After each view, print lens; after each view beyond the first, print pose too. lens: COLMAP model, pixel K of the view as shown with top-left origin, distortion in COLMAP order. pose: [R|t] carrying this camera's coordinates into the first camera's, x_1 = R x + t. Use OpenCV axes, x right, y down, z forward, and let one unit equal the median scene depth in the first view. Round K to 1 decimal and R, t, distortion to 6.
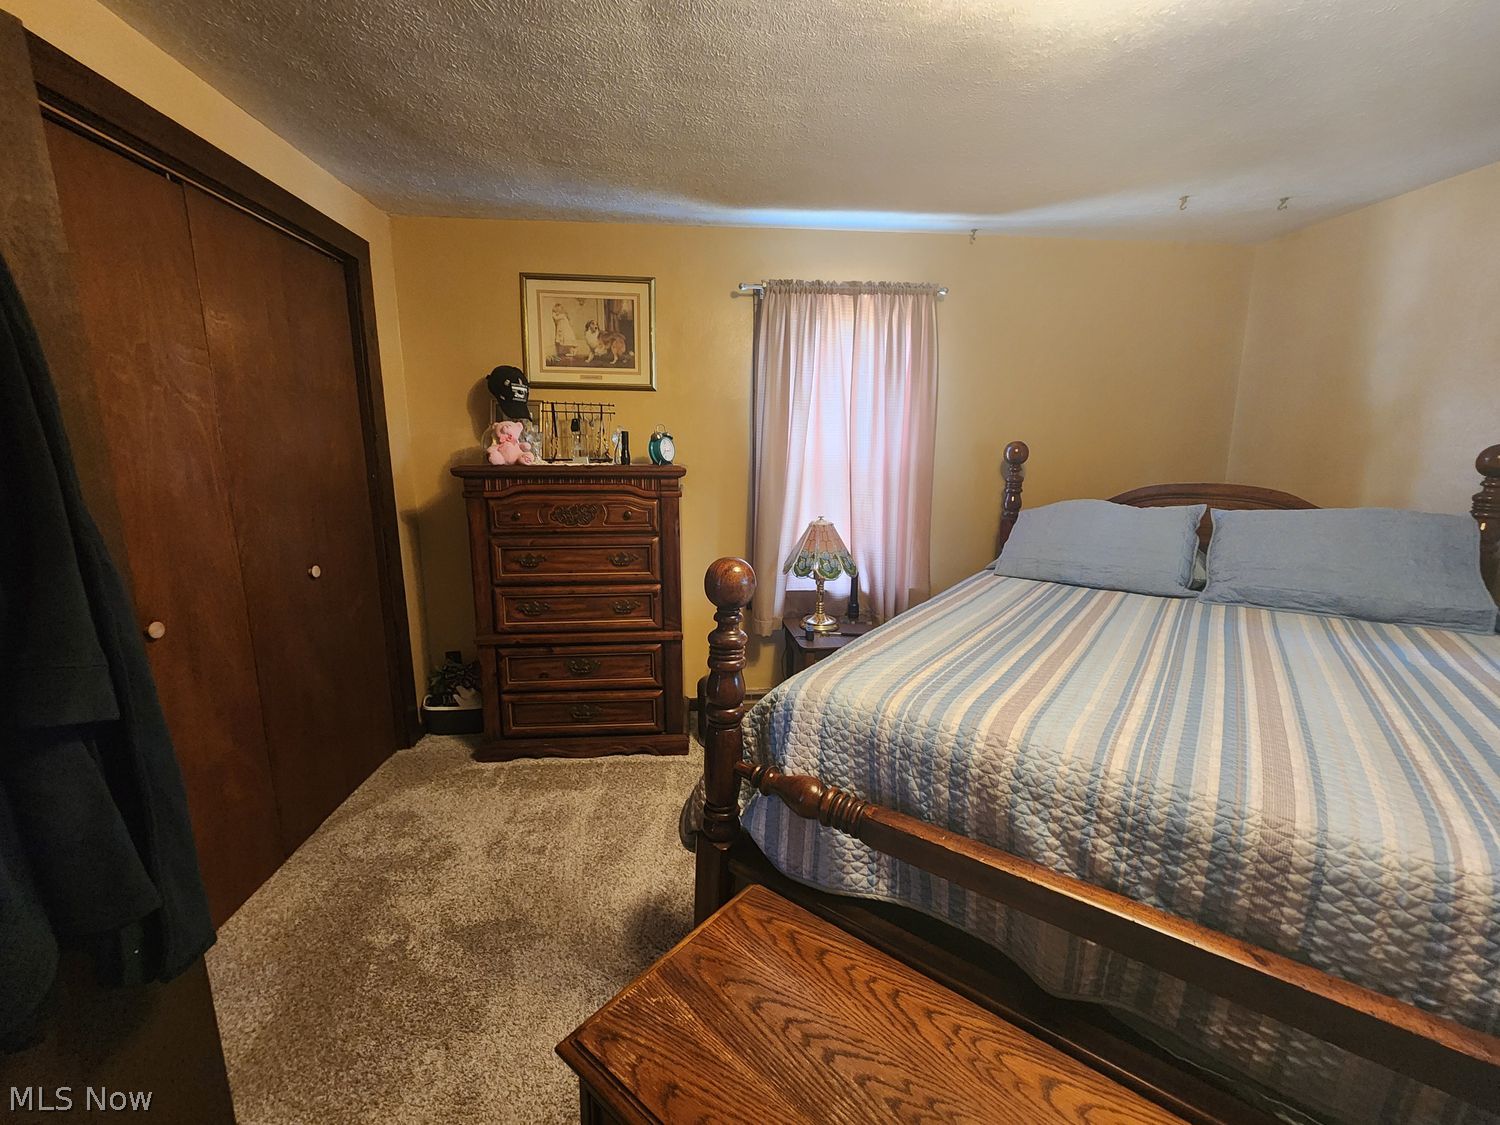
lens RADIAL K [[619.6, 0, 741.6], [0, 619.6, 557.8], [0, 0, 1]] dist [0.000116, 0.000013]
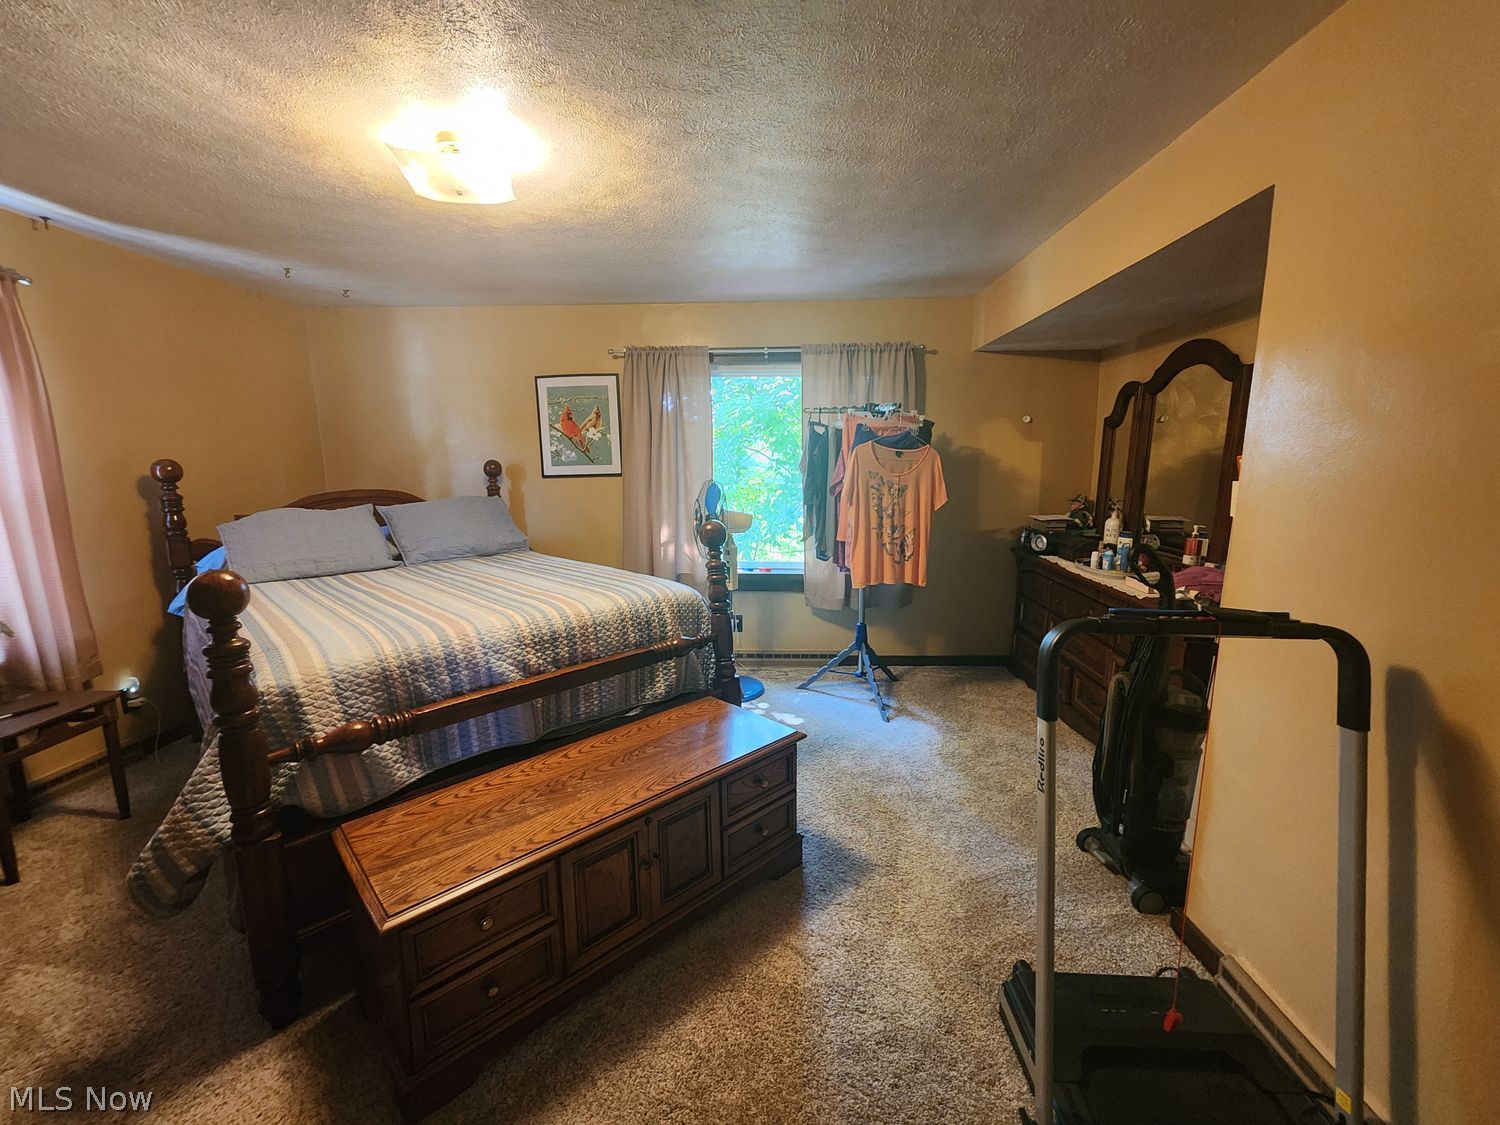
lens RADIAL K [[613.7, 0, 753.1], [0, 613.7, 560.4], [0, 0, 1]] dist [-0.000789, -0.000100]
pose [[0.117133, -0.163760, 0.979522, -1.045838], [0.185808, 0.972508, 0.140368, 0.008830], [-0.975579, 0.165561, 0.144341, -0.041994]]
